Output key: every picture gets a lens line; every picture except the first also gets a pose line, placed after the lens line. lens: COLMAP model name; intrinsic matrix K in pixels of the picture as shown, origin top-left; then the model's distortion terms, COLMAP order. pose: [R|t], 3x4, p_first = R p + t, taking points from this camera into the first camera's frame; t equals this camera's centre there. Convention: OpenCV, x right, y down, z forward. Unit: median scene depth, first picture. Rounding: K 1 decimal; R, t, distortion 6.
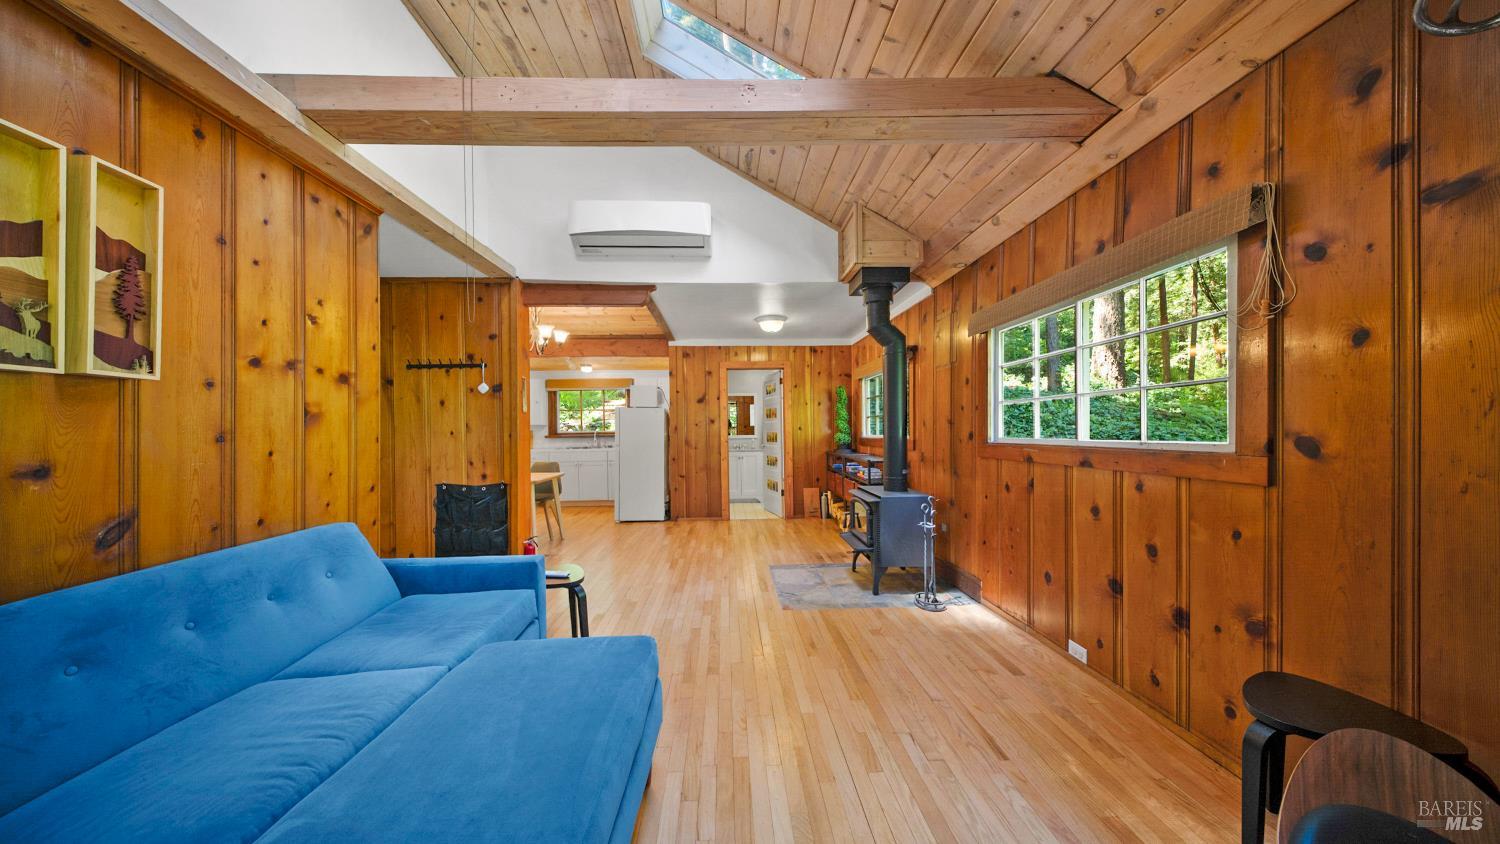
lens RADIAL K [[451.2, 0, 737.6], [0, 451.2, 426.8], [0, 0, 1]] dist [-0.000106, -0.000028]
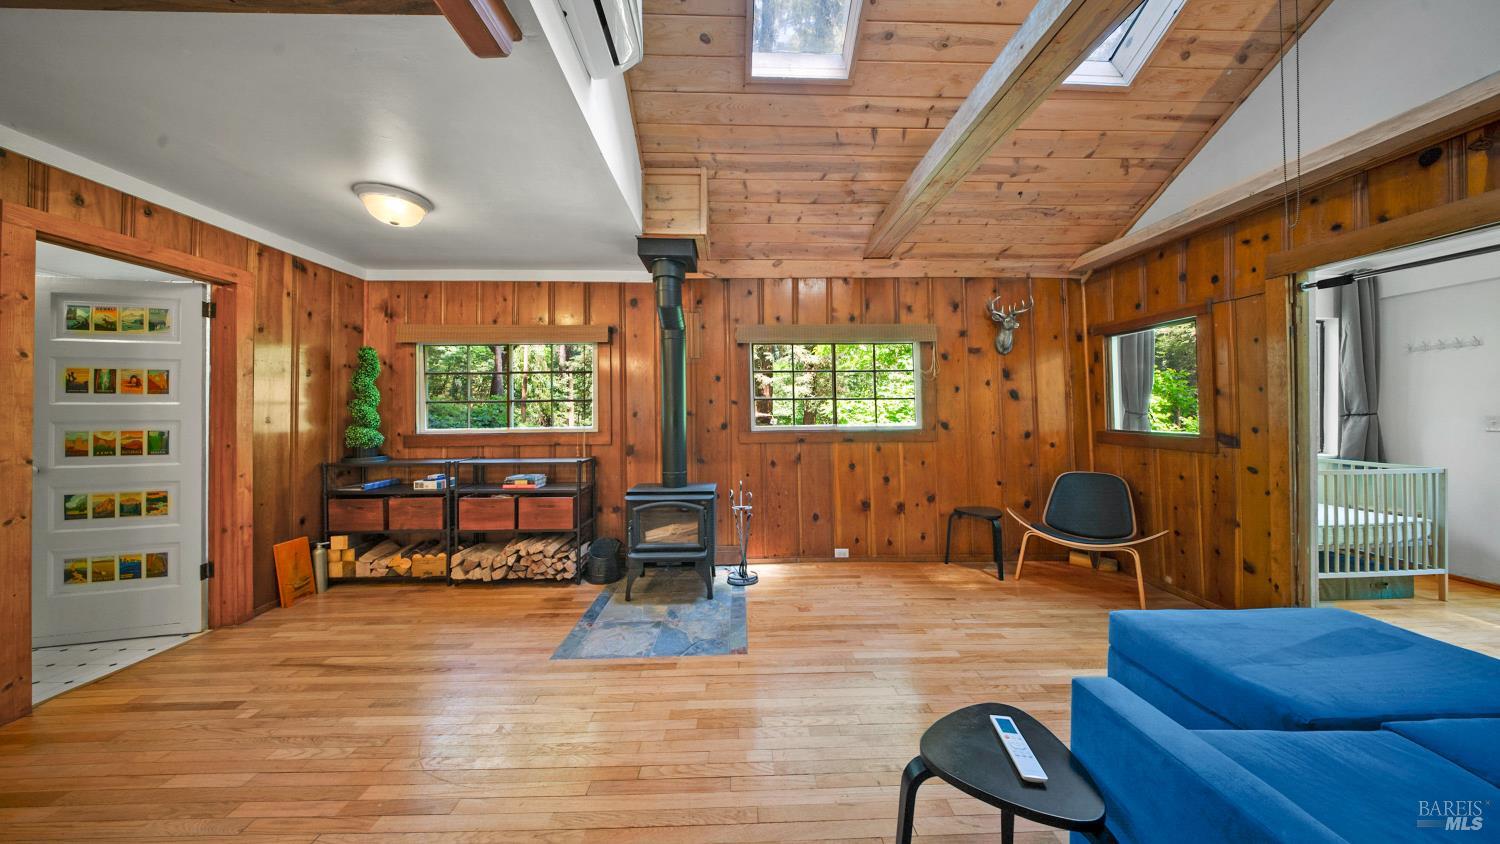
lens RADIAL K [[444.8, 0, 749.5], [0, 444.8, 410.0], [0, 0, 1]] dist [0.000373, -0.000091]
pose [[0.001657, 0.025956, 0.999662, -0.922766], [-0.000669, 0.999663, -0.025955, 0.012313], [-0.999998, -0.000626, 0.001673, 1.367165]]
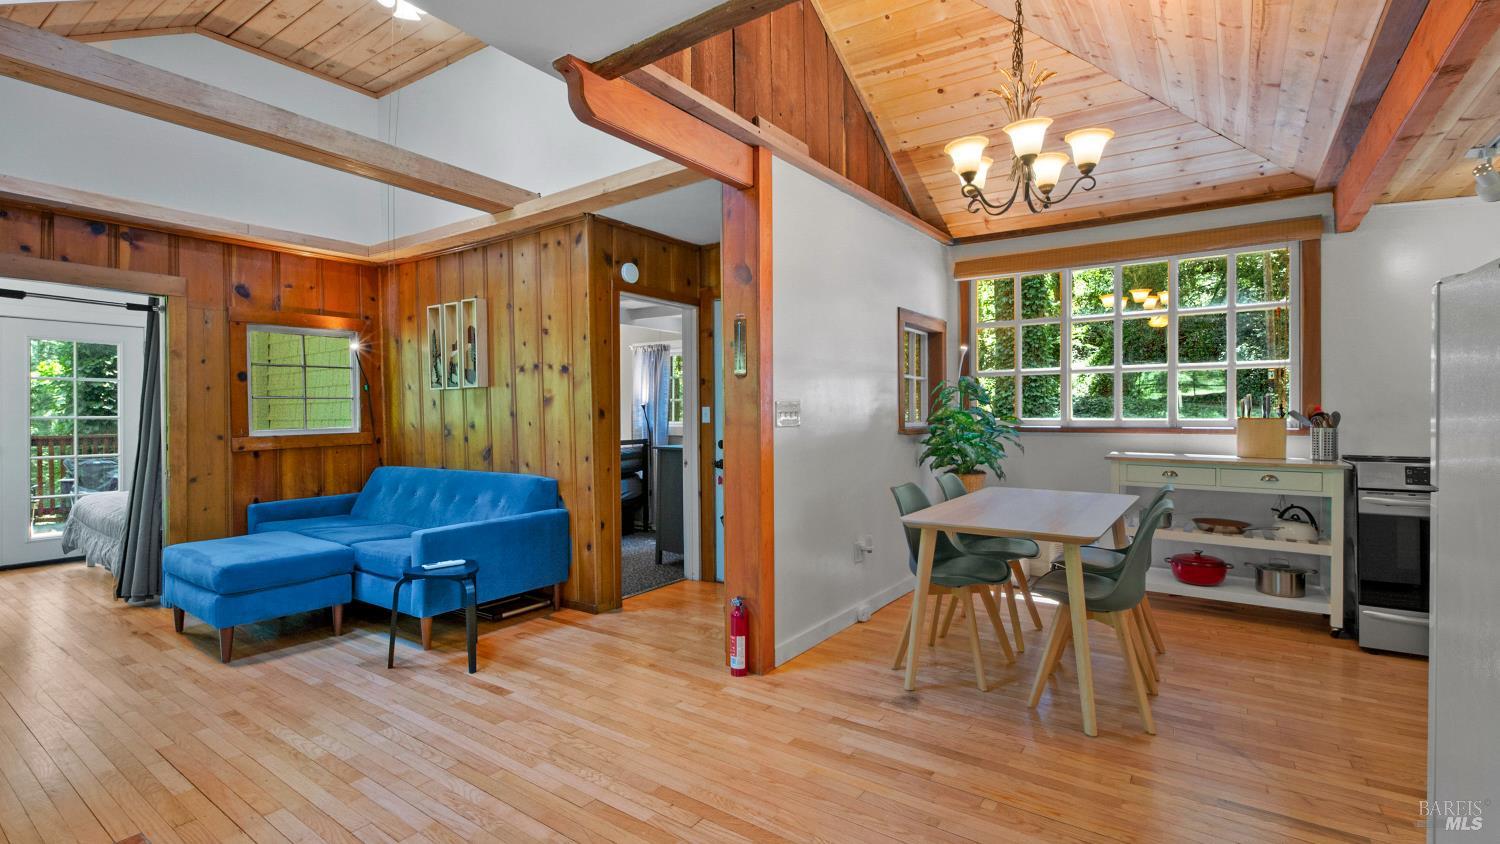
lens RADIAL K [[675.9, 0, 745.6], [0, 675.9, 416.9], [0, 0, 1]] dist [0.002243, -0.000473]
pose [[-0.601264, 0.024569, -0.798673, 0.357672], [0.017029, 0.999694, 0.017932, 0.004091], [0.798869, -0.002819, -0.601498, 2.556893]]
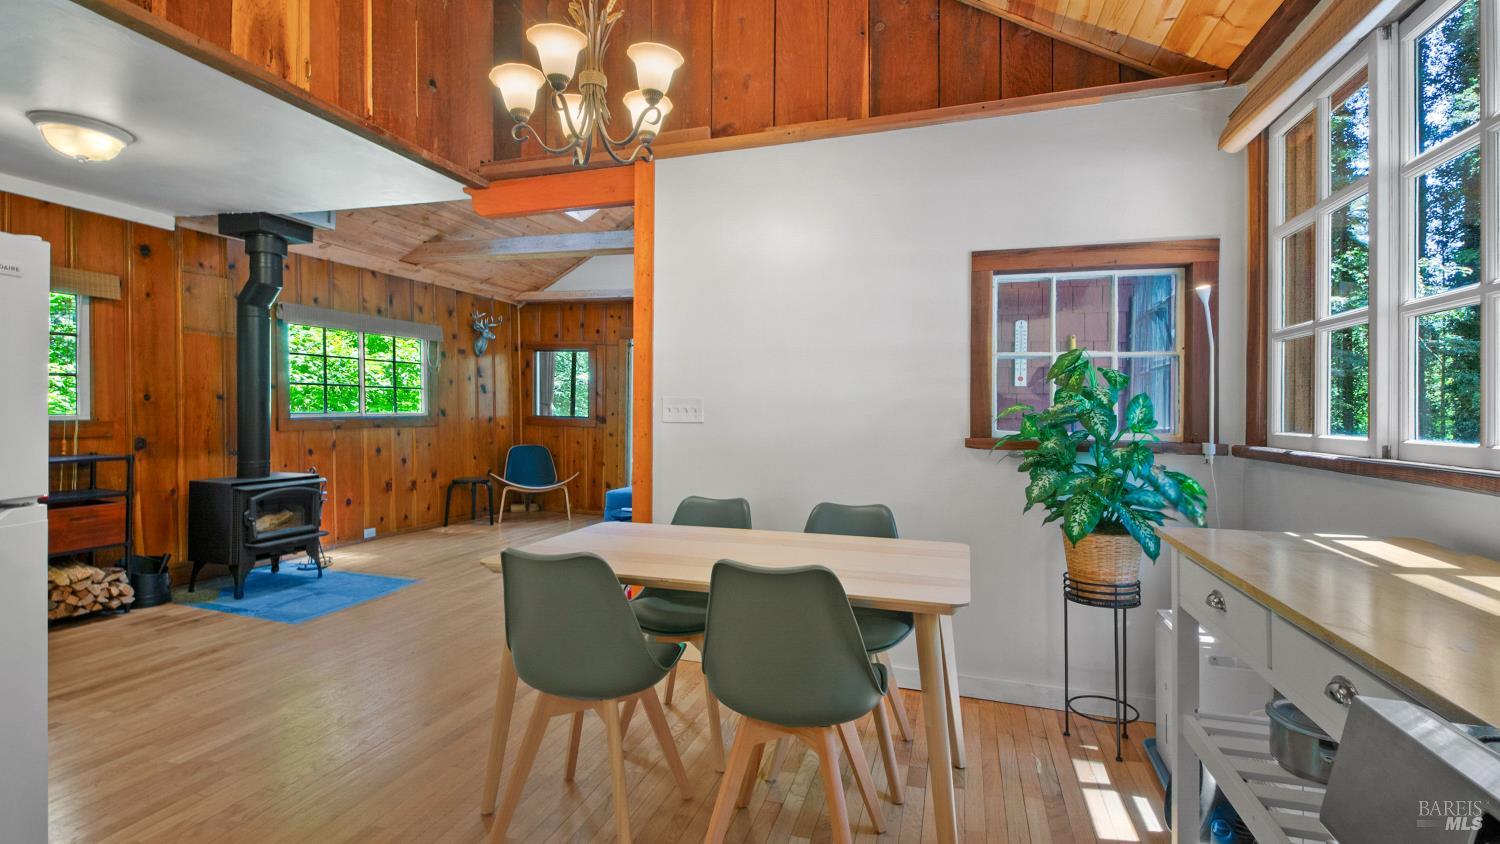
lens RADIAL K [[673.2, 0, 755.5], [0, 673.2, 403.8], [0, 0, 1]] dist [0.001358, -0.005167]
pose [[-0.948692, 0.005956, 0.316144, -1.541266], [0.000795, 0.999864, -0.016452, 0.039318], [-0.316199, -0.015356, -0.948568, 3.090053]]
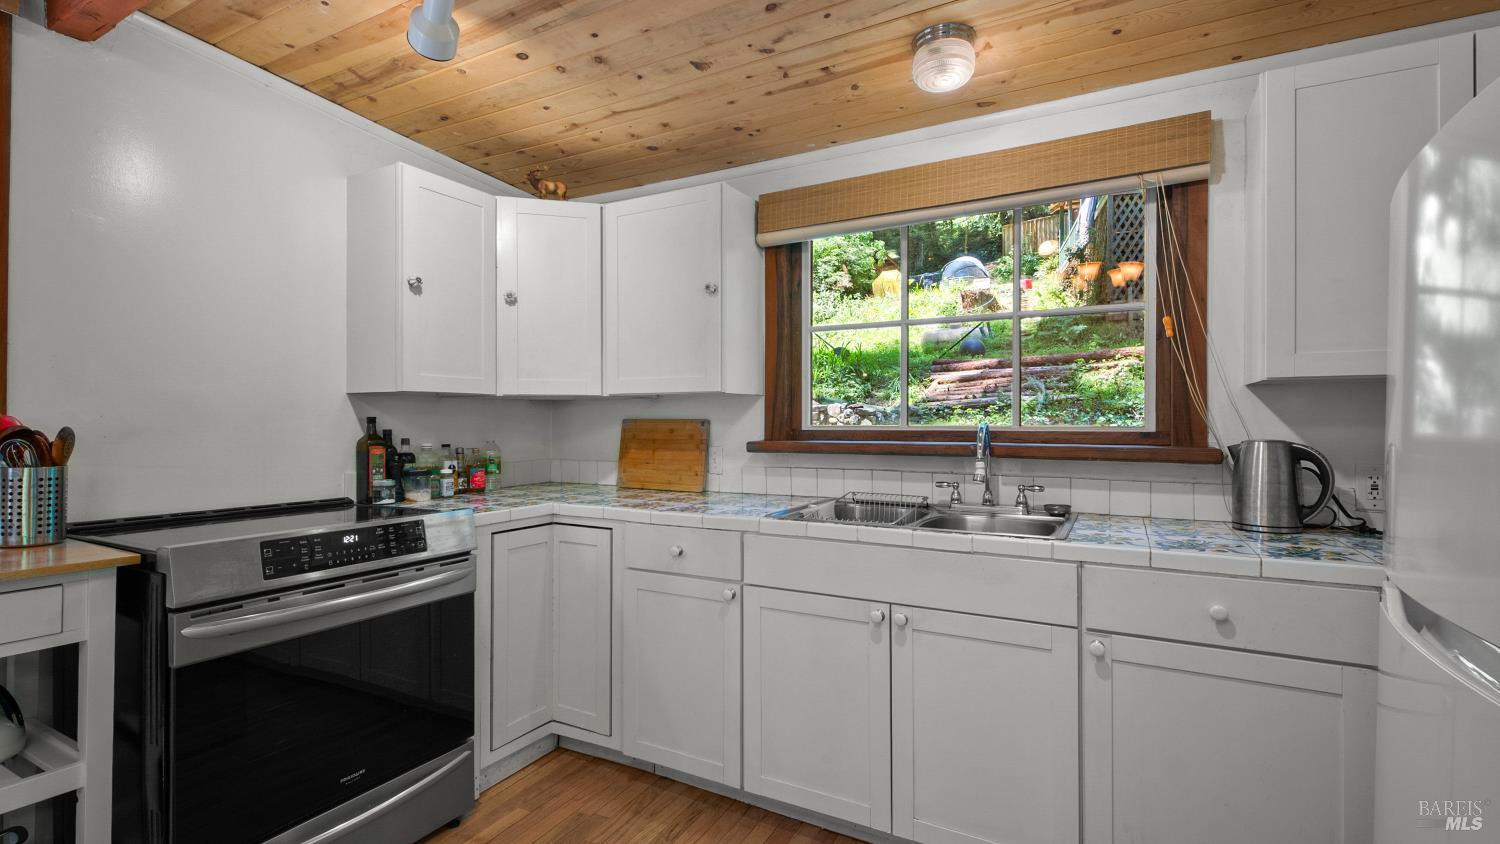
lens RADIAL K [[675.9, 0, 745.6], [0, 675.9, 416.9], [0, 0, 1]] dist [0.002243, -0.000473]
pose [[0.859964, 0.011439, -0.510227, -0.890855], [-0.012941, 0.999916, 0.000607, 0.025922], [0.510191, 0.006081, 0.860040, 2.470933]]
